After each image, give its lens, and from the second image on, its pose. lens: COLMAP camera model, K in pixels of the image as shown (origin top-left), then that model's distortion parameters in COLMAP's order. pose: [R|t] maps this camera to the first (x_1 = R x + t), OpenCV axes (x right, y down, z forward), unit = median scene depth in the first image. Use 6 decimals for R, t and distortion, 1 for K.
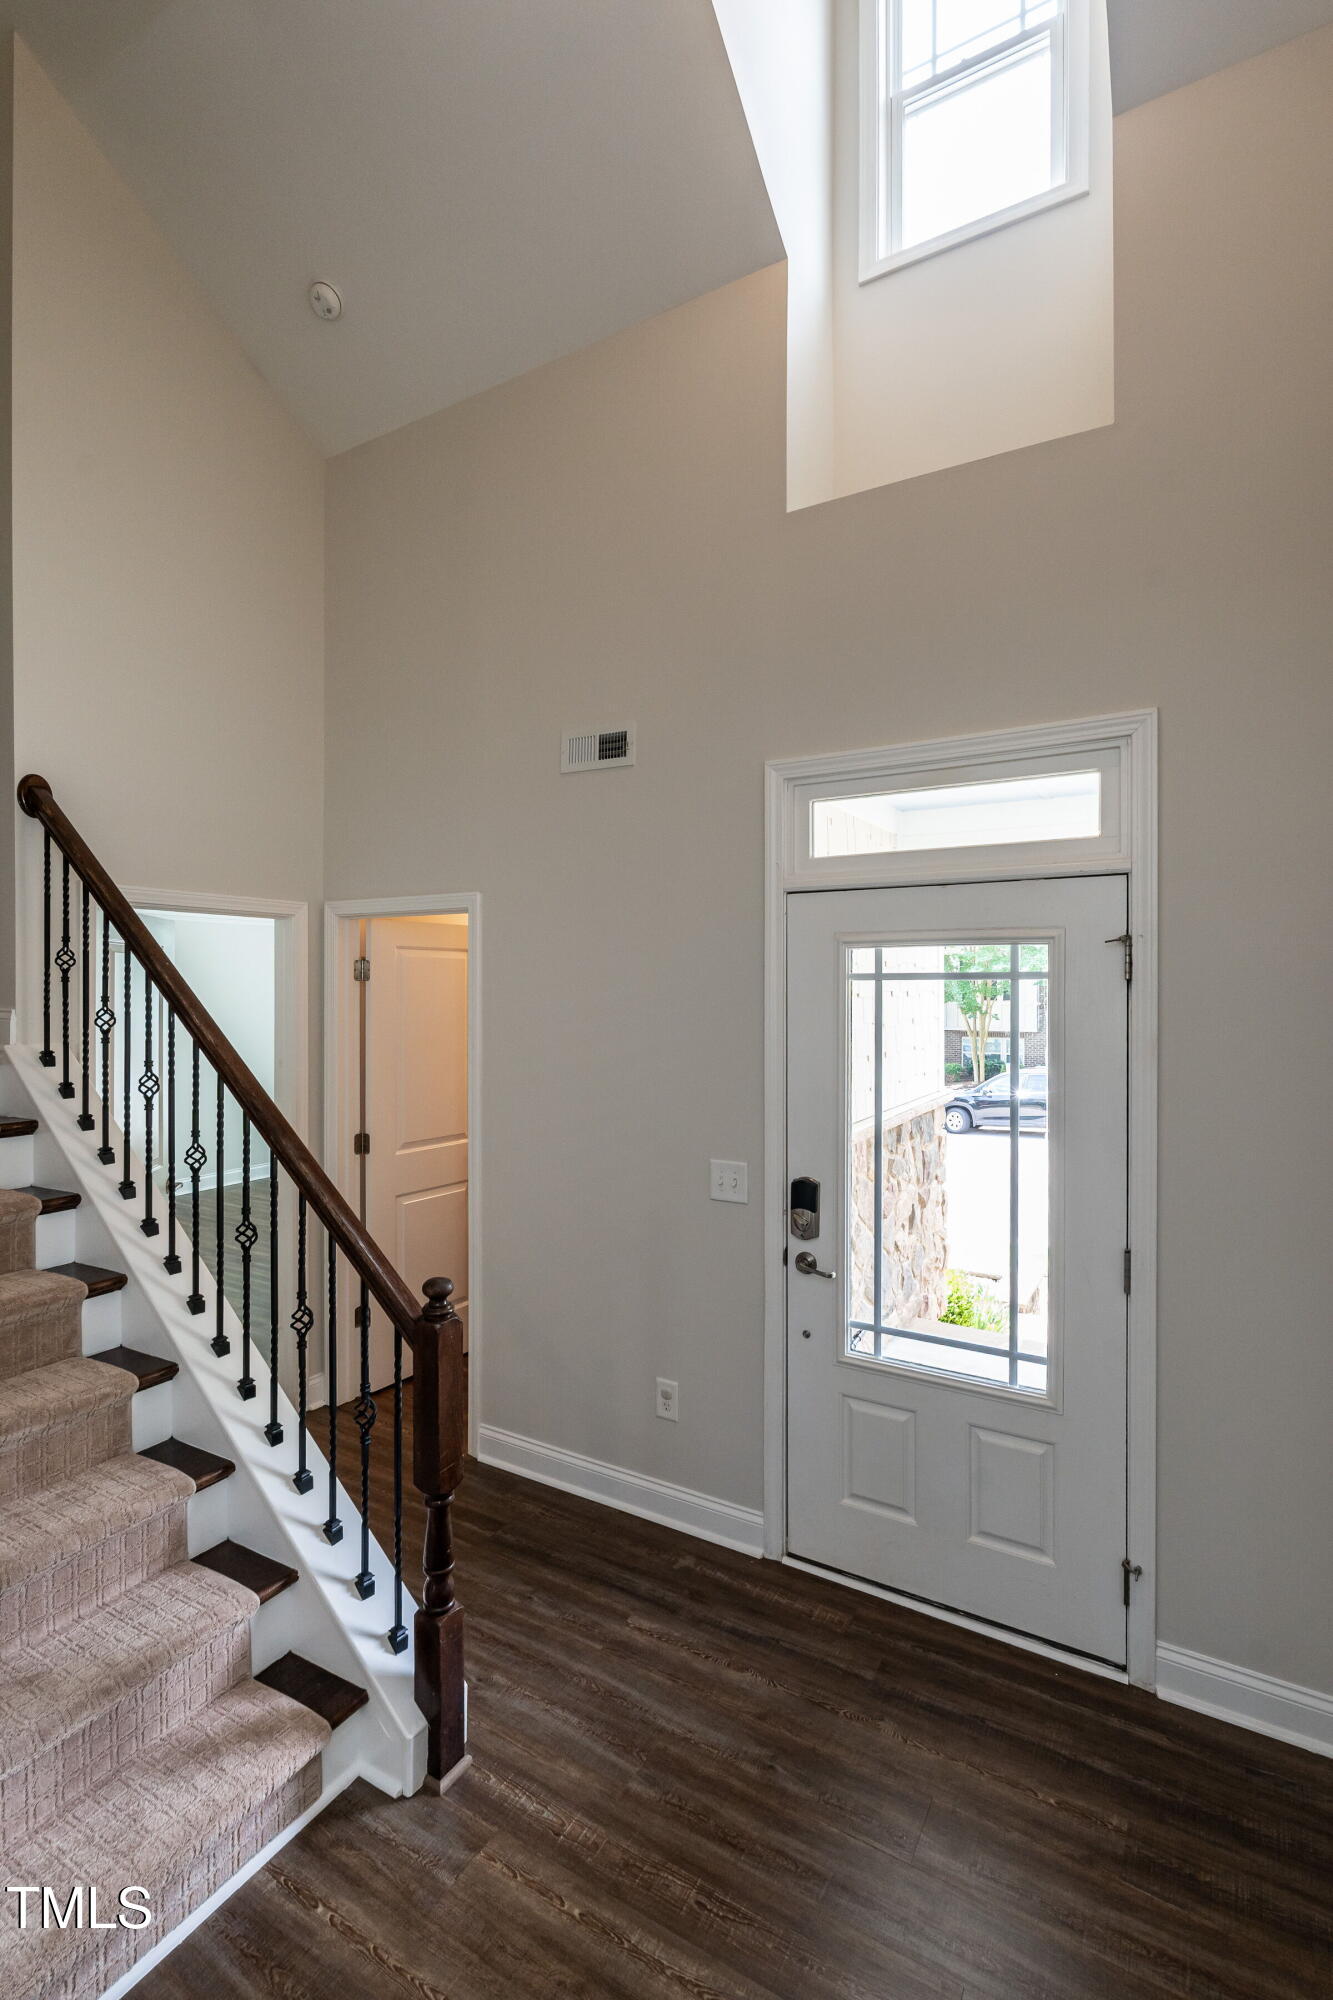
lens RADIAL K [[910.6, 0, 657.5], [0, 910.6, 998.3], [0, 0, 1]] dist [-0.016612, 0.000730]
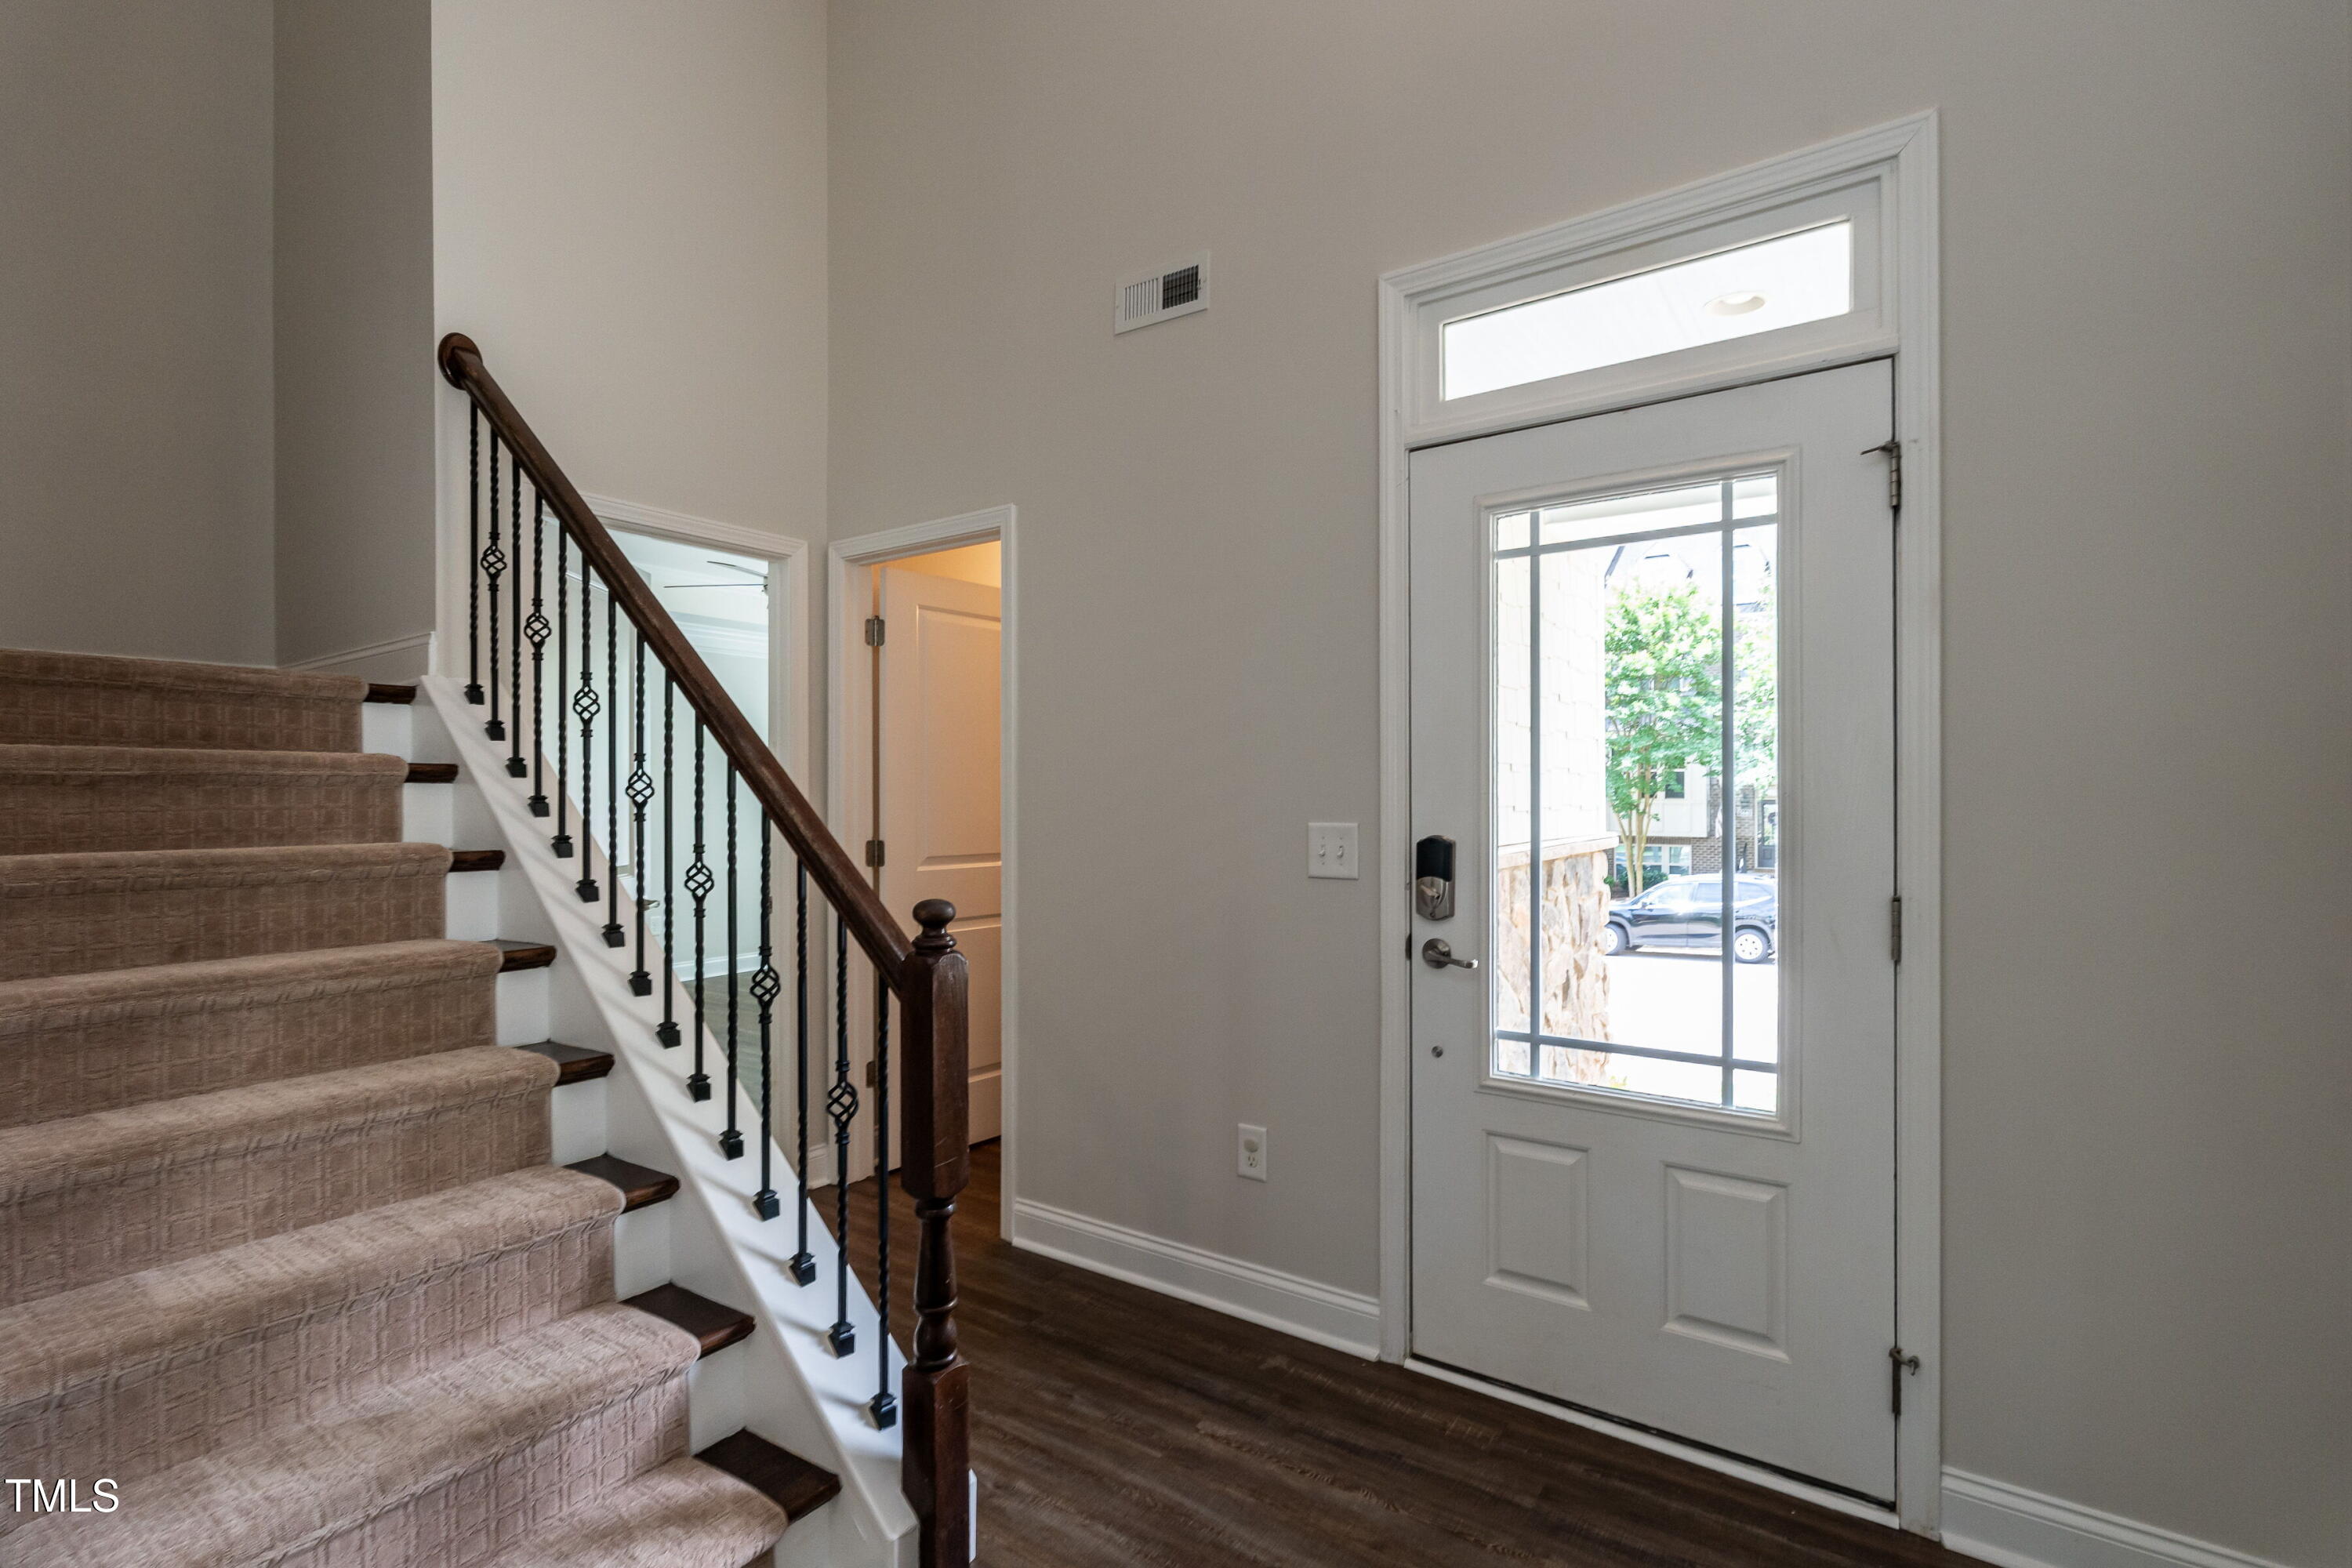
lens RADIAL K [[1051.2, 0, 1185.1], [0, 1051.2, 800.6], [0, 0, 1]] dist [-0.013586, 0.000577]
pose [[0.998052, 0.000167, -0.062390, 0.011638], [-0.001189, 0.999865, -0.016359, 0.195494], [0.062379, 0.016401, 0.997918, 0.131715]]
